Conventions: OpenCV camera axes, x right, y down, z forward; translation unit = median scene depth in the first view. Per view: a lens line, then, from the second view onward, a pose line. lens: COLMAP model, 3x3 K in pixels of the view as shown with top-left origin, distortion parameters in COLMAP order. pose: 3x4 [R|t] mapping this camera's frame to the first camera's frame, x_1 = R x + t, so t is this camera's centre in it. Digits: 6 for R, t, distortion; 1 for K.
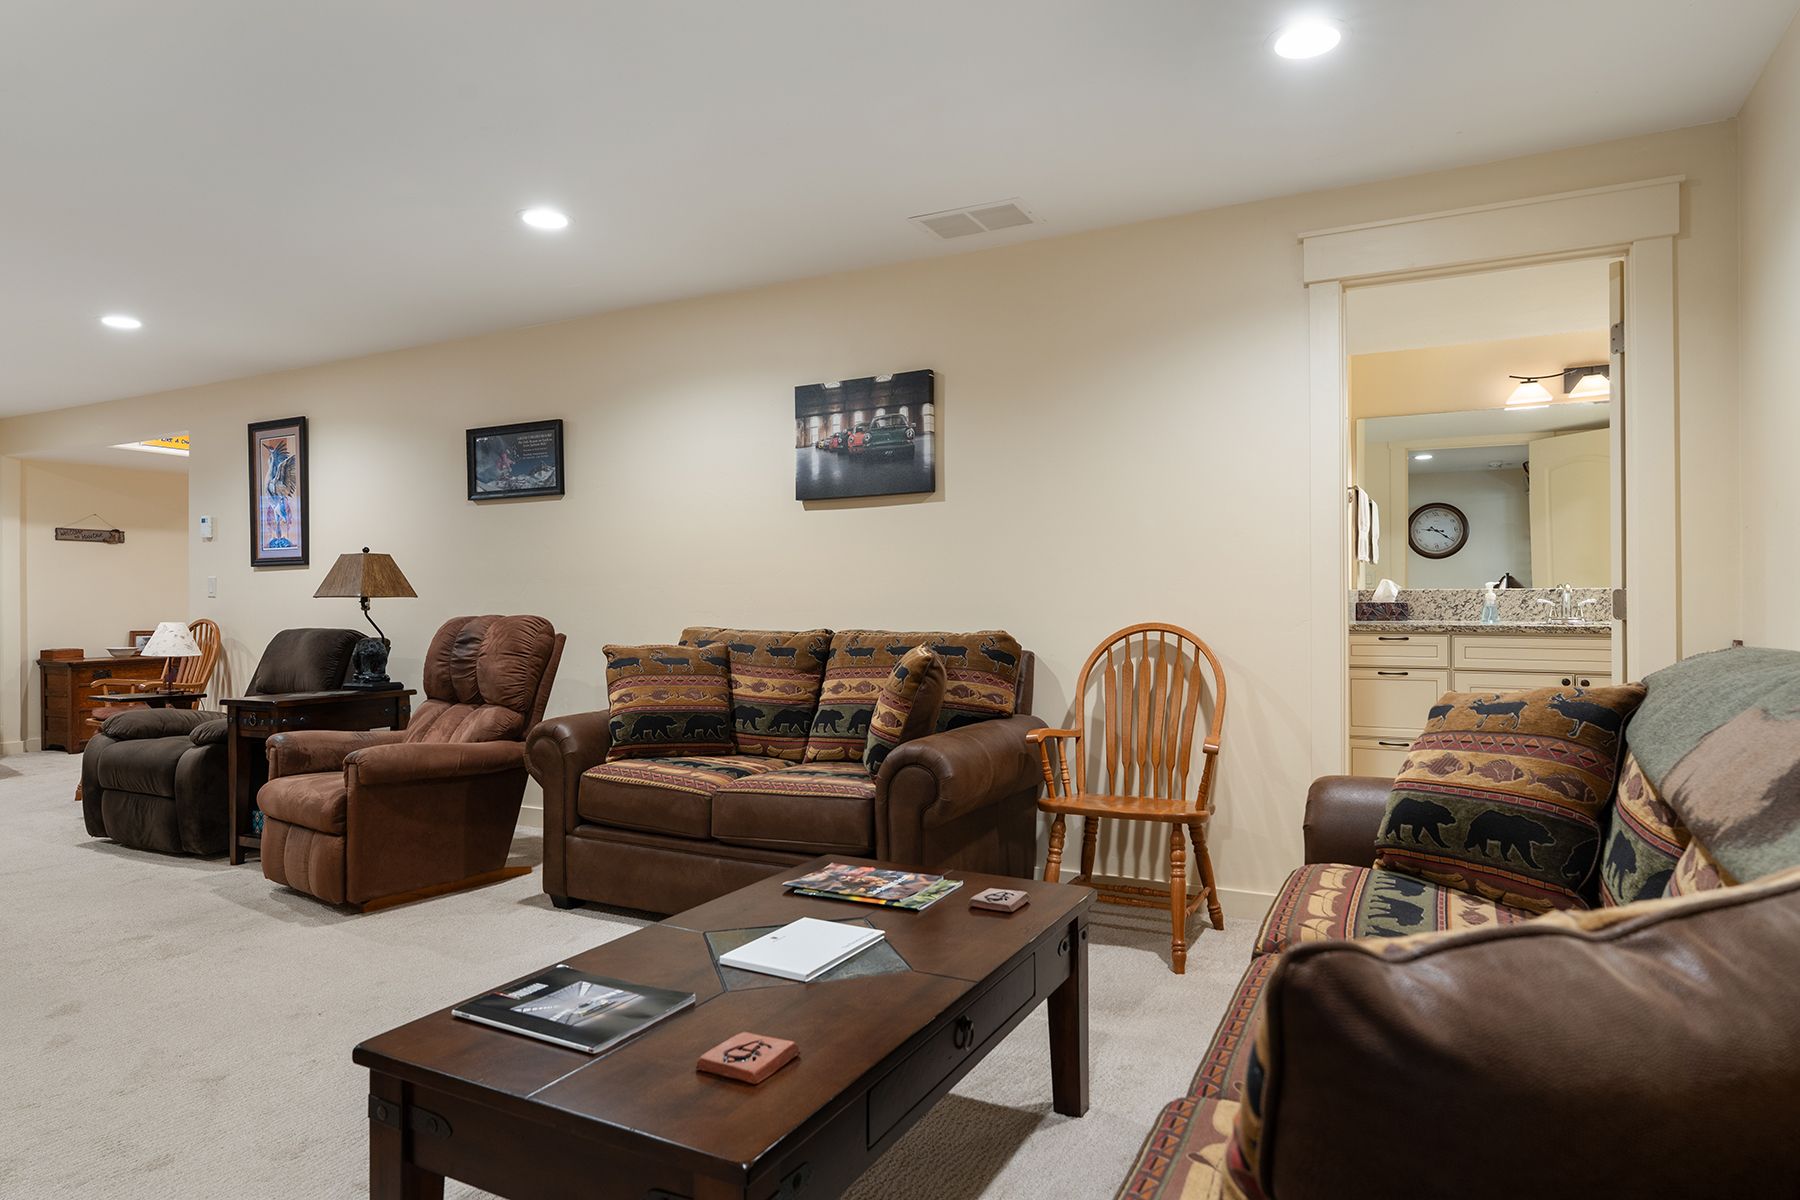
lens RADIAL K [[1053.1, 0, 903.8], [0, 1053.1, 604.7], [0, 0, 1]] dist [-0.003097, -0.000197]
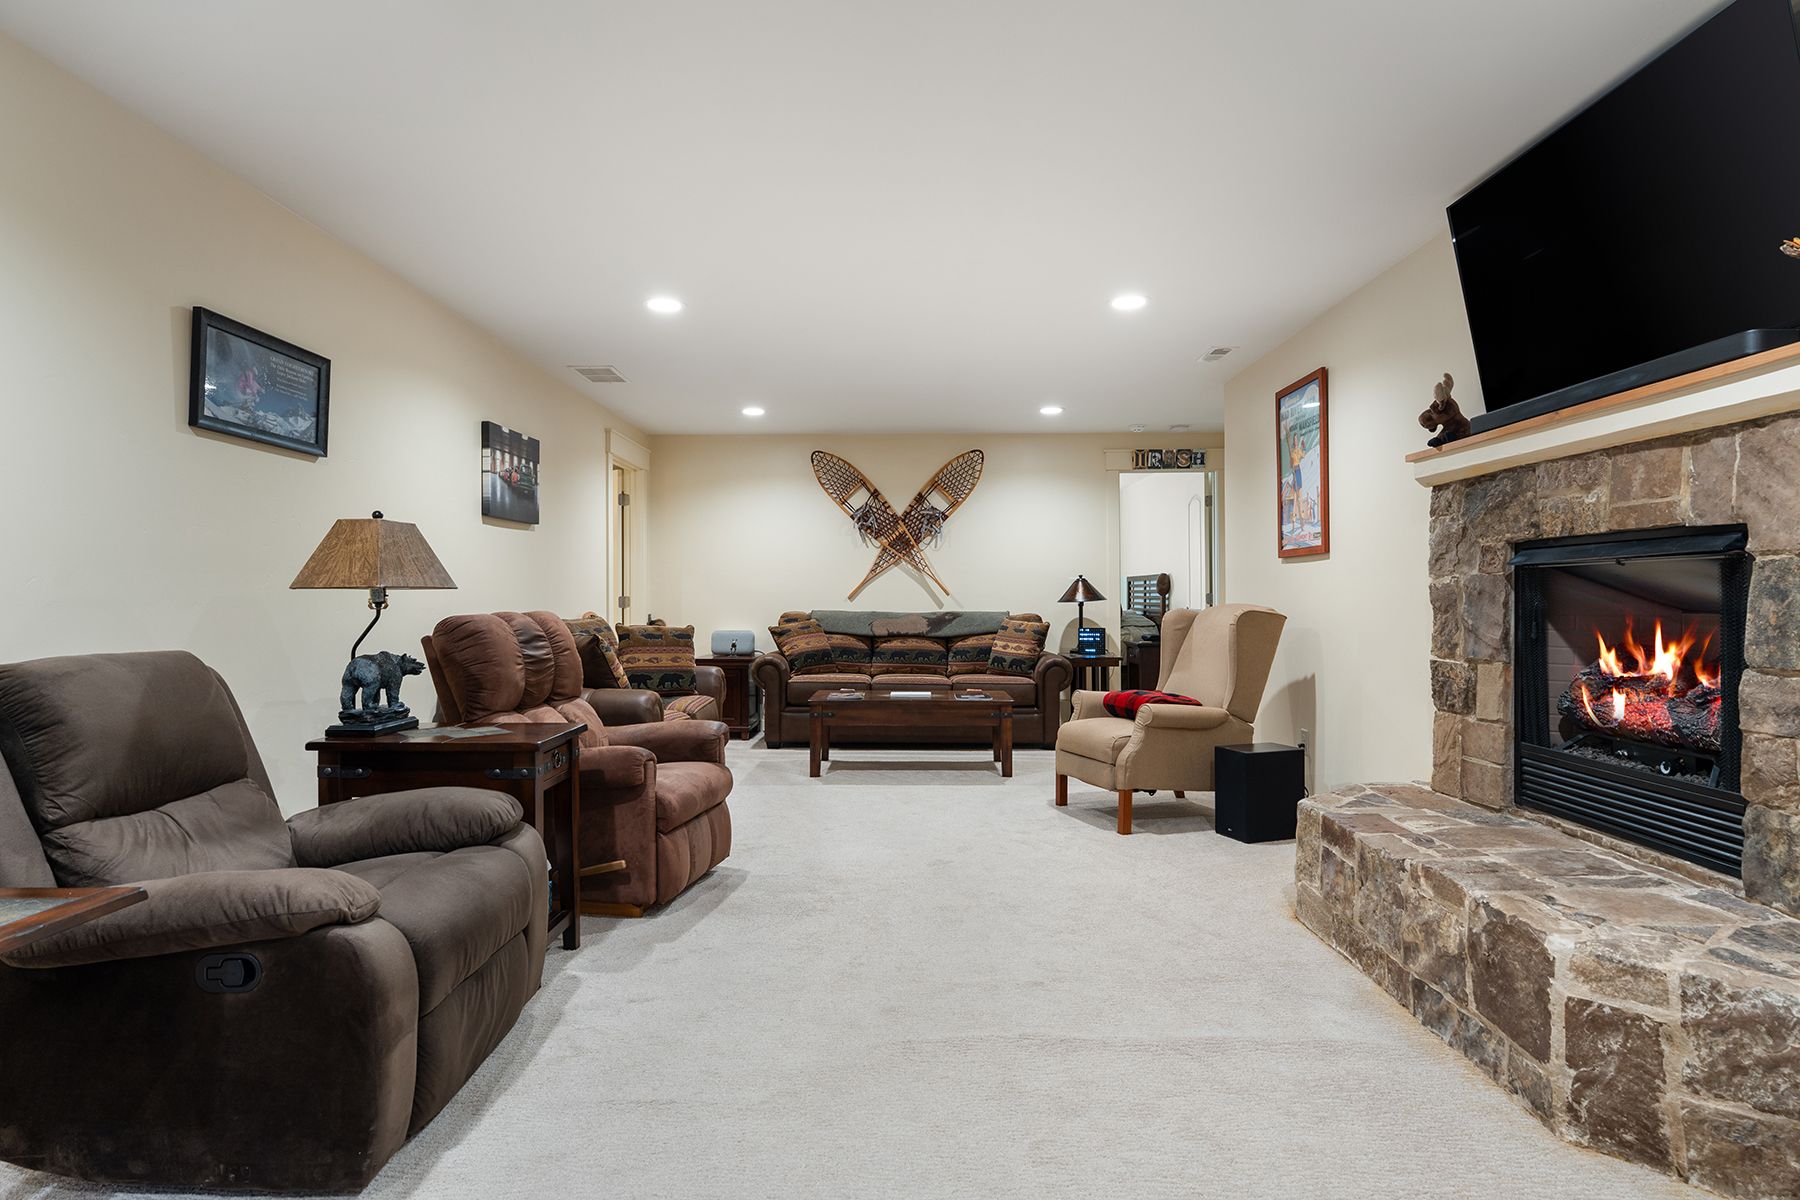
lens RADIAL K [[1006.0, 0, 901.8], [0, 1006.0, 597.1], [0, 0, 1]] dist [-0.005959, -0.000054]
pose [[-0.461383, 0.008195, 0.887163, -1.182423], [0.008264, 0.999954, -0.004939, 0.003859], [-0.887163, 0.005053, -0.461429, 0.980359]]
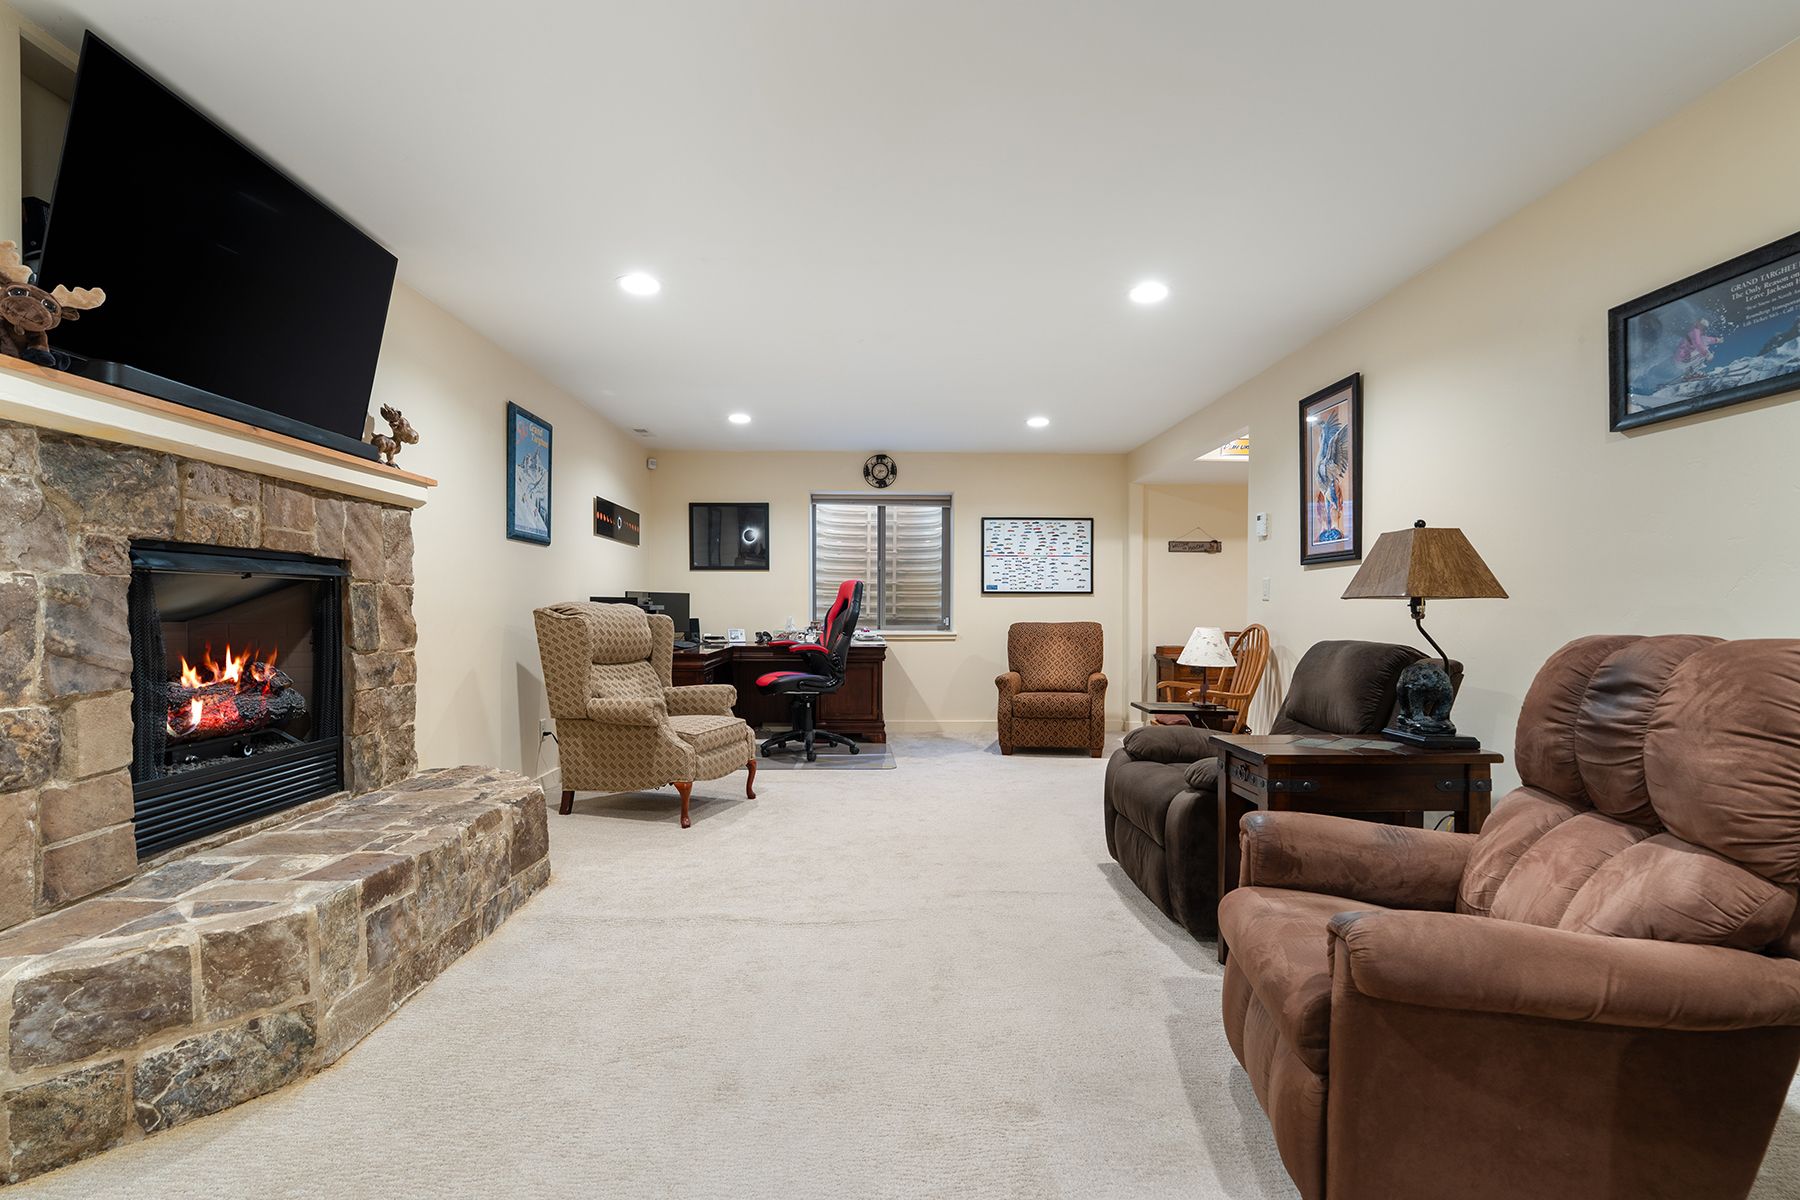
lens RADIAL K [[859.8, 0, 896.0], [0, 859.8, 614.9], [0, 0, 1]] dist [-0.002088, 0.000141]
pose [[0.486305, 0.014153, -0.873675, -0.205457], [-0.008577, 0.999898, 0.011424, -0.000271], [0.873747, 0.001938, 0.486377, 0.459704]]
